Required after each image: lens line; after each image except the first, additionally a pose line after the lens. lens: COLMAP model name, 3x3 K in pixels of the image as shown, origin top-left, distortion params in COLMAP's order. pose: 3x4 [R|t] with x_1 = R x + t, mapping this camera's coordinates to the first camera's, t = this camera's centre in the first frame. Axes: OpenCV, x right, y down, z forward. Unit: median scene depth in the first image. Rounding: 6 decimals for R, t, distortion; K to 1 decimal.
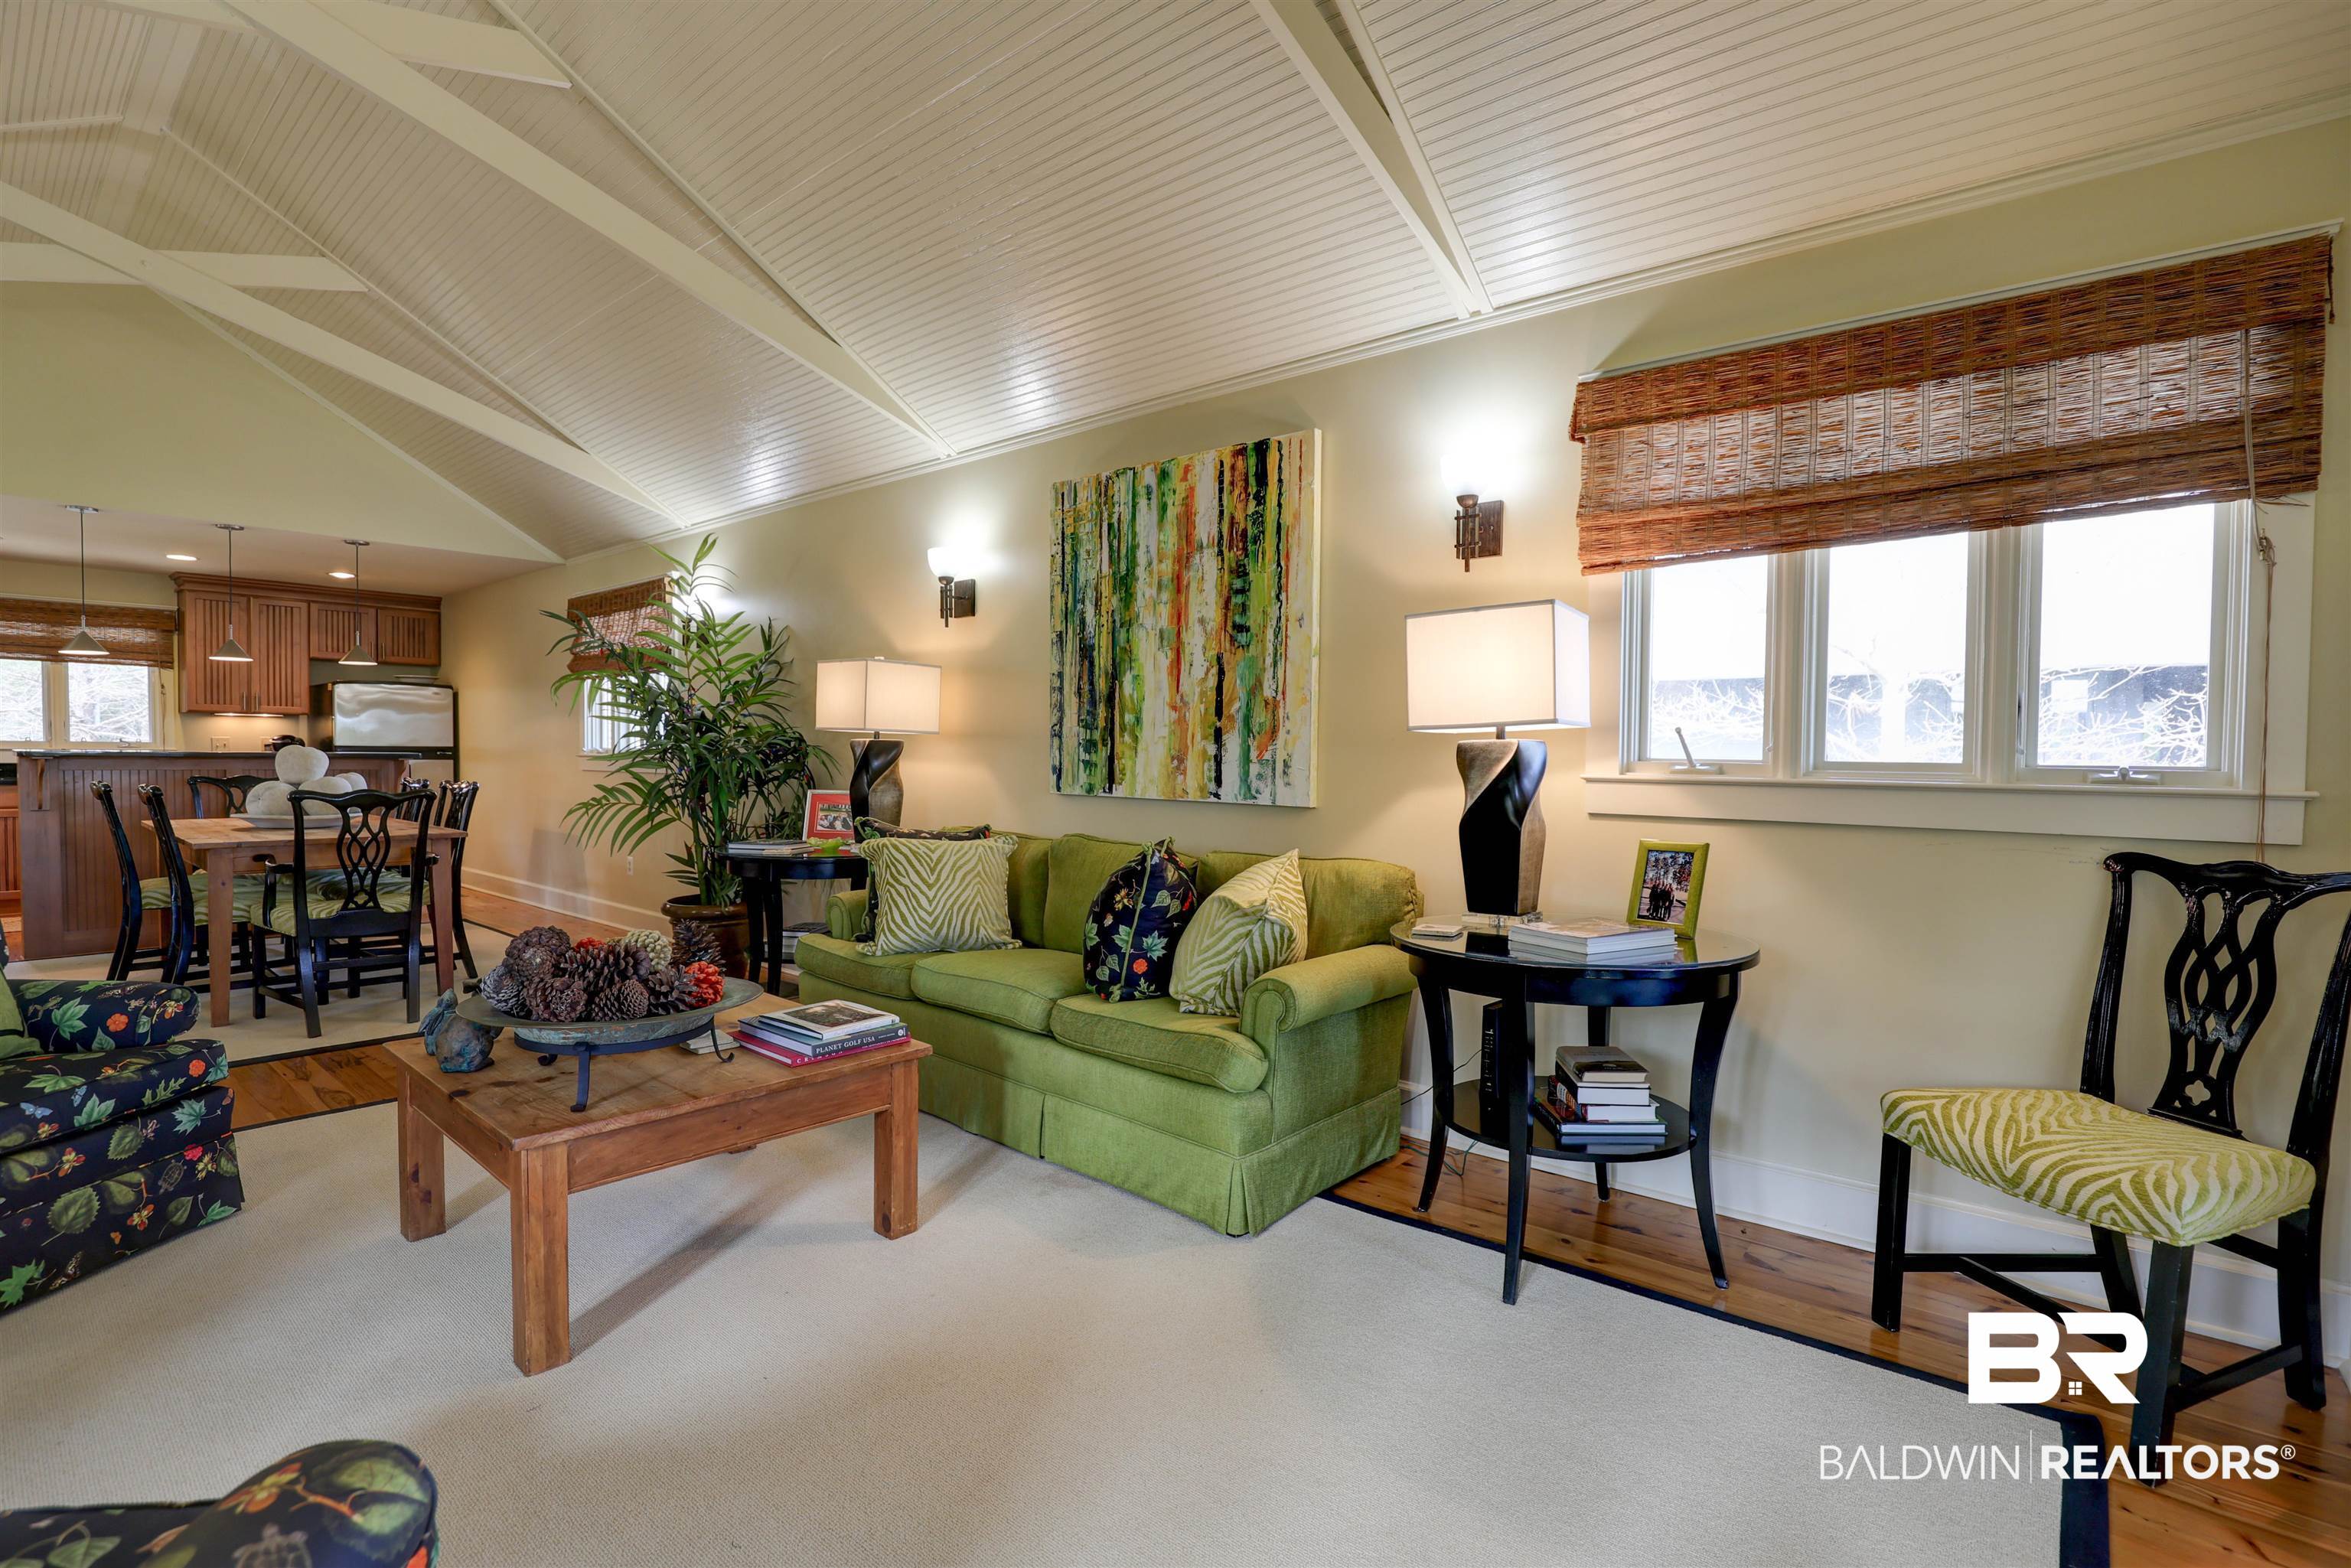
lens RADIAL K [[1082.1, 0, 1177.5], [0, 1082.1, 795.1], [0, 0, 1]] dist [-0.022866, 0.000702]
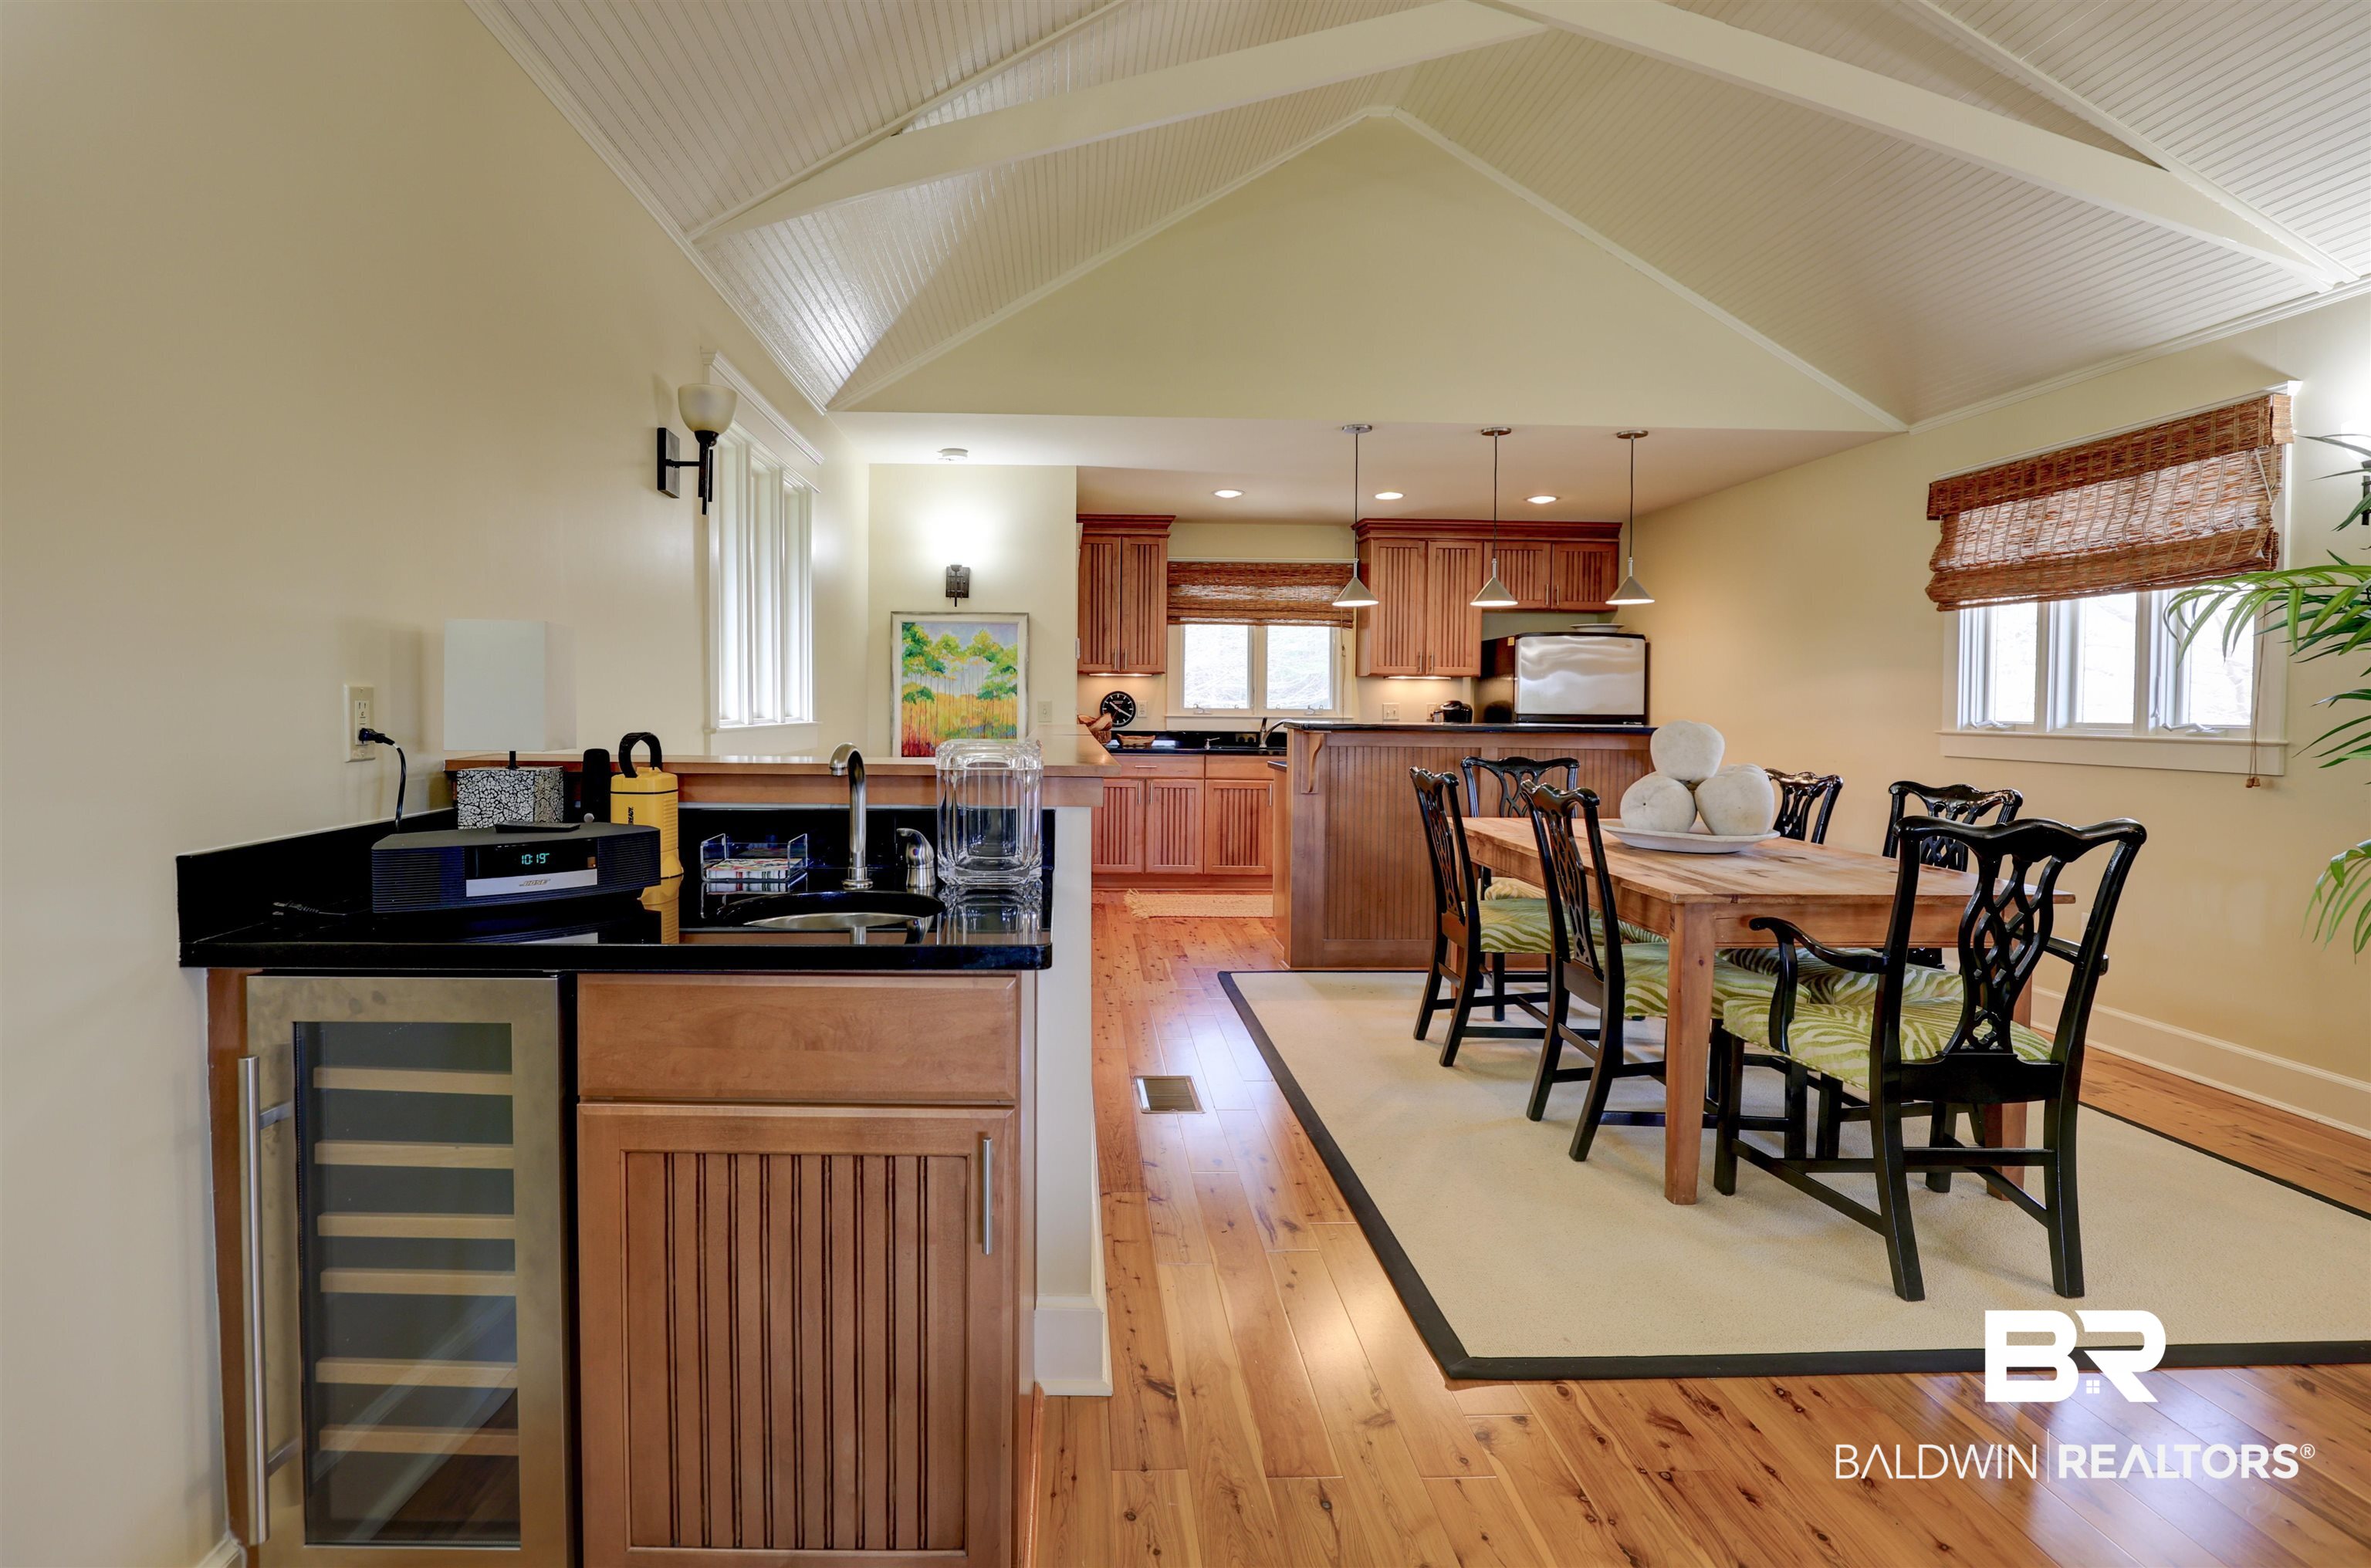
lens RADIAL K [[1161.9, 0, 1095.7], [0, 1161.9, 743.9], [0, 0, 1]] dist [-0.019879, -0.000405]
pose [[0.667314, 0.022219, -0.744445, -2.001732], [-0.032987, 0.999456, 0.000261, -0.077409], [0.744045, 0.024383, 0.667684, 1.009474]]
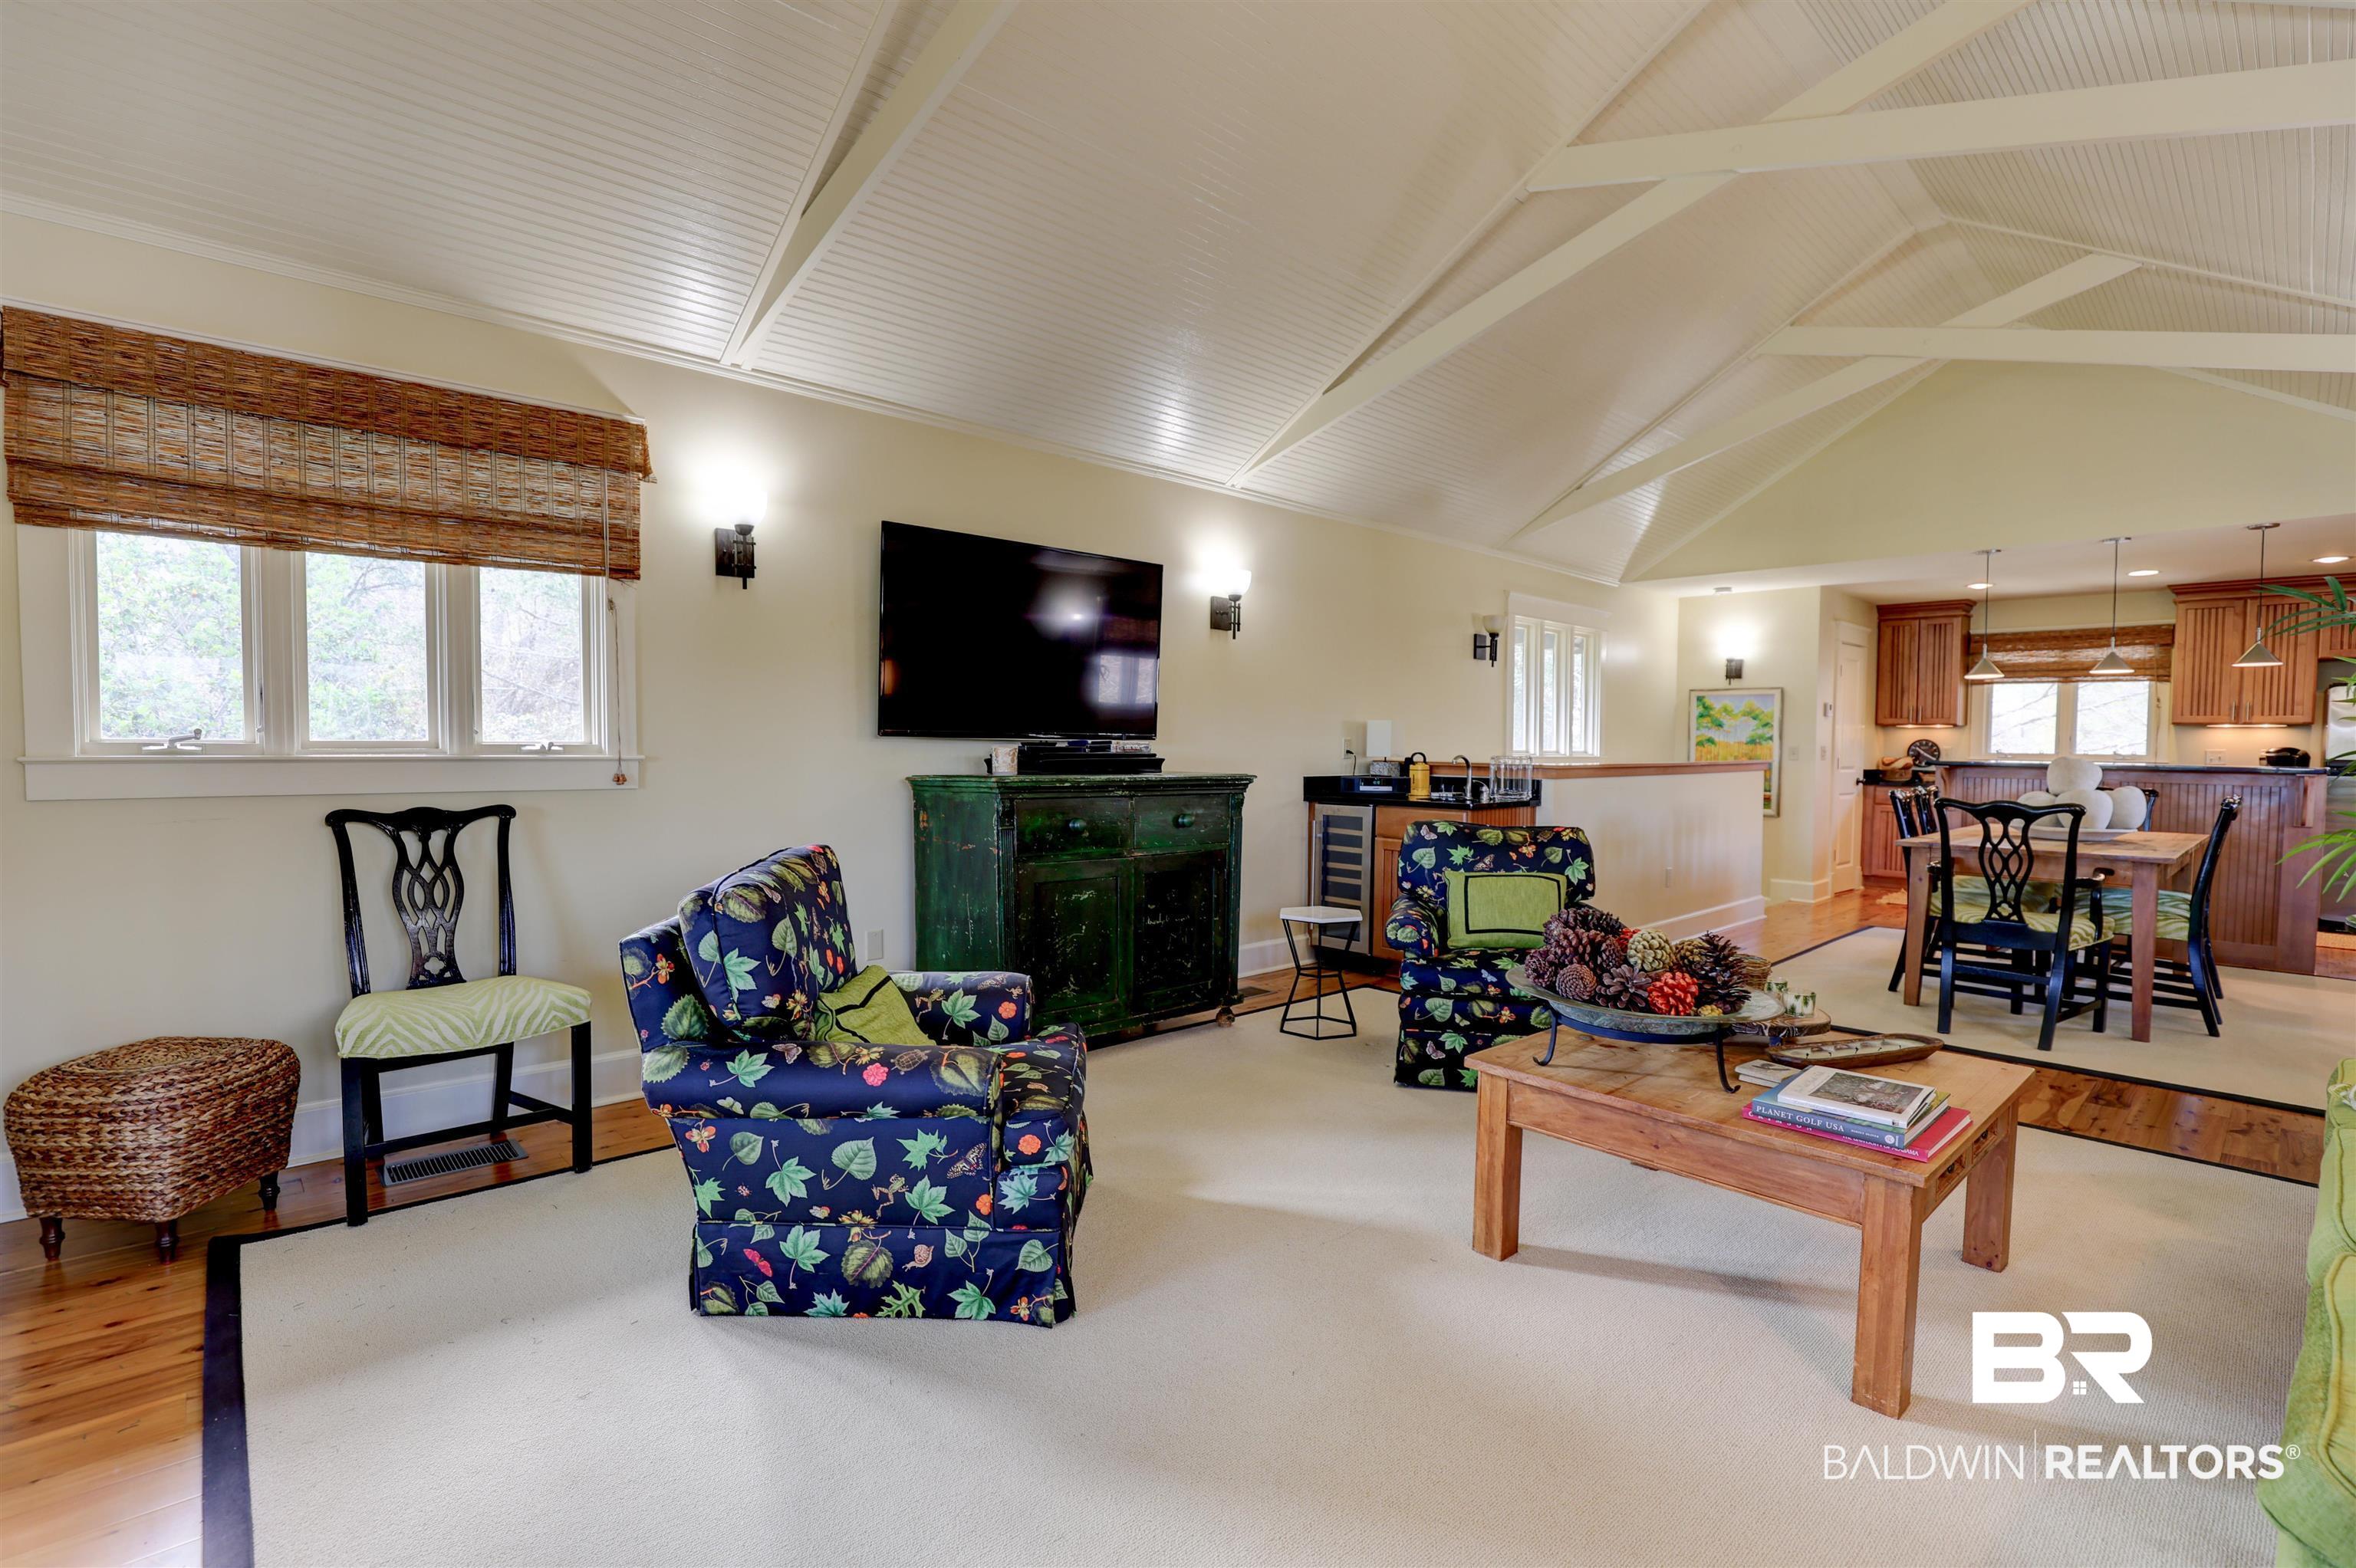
lens RADIAL K [[1084.3, 0, 1173.4], [0, 1084.3, 777.3], [0, 0, 1]] dist [-0.022866, 0.000702]
pose [[-0.124176, 0.020596, -0.992046, 0.959235], [-0.052315, 0.998258, 0.027273, -0.039812], [0.990880, 0.055286, -0.122882, 1.097056]]
